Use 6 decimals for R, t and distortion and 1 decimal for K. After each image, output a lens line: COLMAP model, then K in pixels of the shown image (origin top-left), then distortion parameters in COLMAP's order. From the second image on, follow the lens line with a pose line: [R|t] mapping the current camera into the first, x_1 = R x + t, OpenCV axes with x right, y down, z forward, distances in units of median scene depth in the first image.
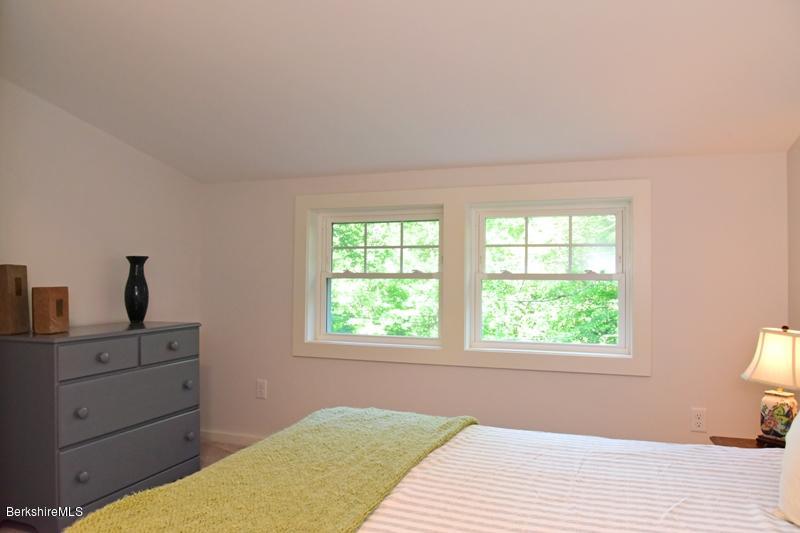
lens RADIAL K [[556.2, 0, 400.0], [0, 556.2, 266.5], [0, 0, 1]] dist [-0.056332, 0.000586]
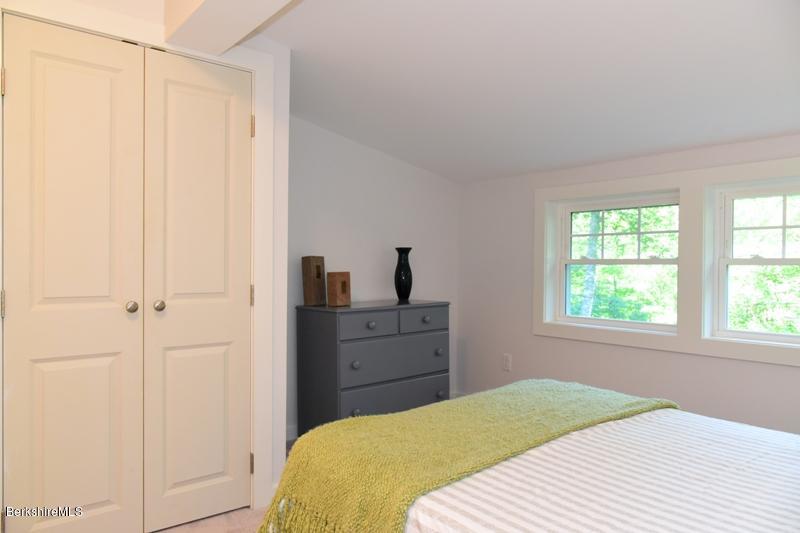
lens RADIAL K [[556.2, 0, 400.0], [0, 556.2, 266.5], [0, 0, 1]] dist [-0.056332, 0.000586]
pose [[0.848436, -0.002005, -0.529294, 0.227754], [0.016104, 0.999628, 0.022028, -0.004310], [0.529053, -0.027213, 0.848152, -0.100096]]
